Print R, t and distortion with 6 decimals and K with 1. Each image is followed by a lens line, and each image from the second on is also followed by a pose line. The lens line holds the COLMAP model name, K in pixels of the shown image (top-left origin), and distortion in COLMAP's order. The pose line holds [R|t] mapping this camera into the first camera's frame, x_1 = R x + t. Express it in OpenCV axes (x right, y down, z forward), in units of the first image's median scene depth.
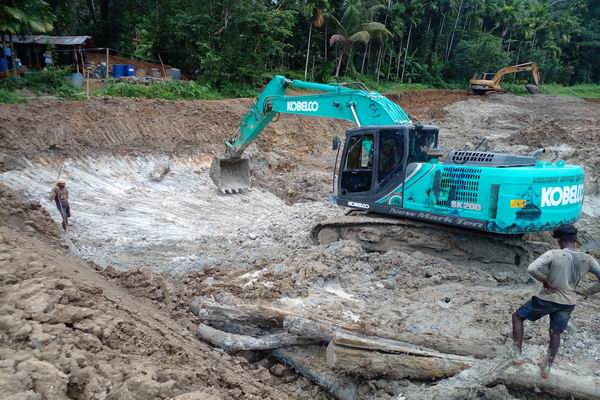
lens RADIAL K [[471.4, 0, 299.8], [0, 471.4, 236.0], [0, 0, 1]] dist [0.067984, -0.088738]
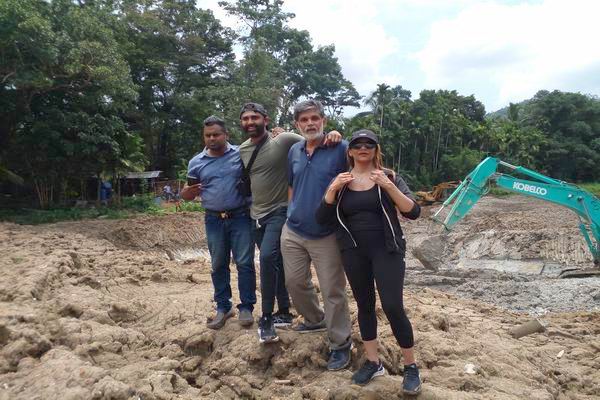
lens RADIAL K [[479.2, 0, 298.8], [0, 479.2, 237.5], [0, 0, 1]] dist [0.056665, -0.085929]
pose [[0.998694, -0.042313, -0.028638, -0.003785], [0.035099, 0.975478, -0.217280, 0.063949], [0.037129, 0.215991, 0.975689, -0.225394]]
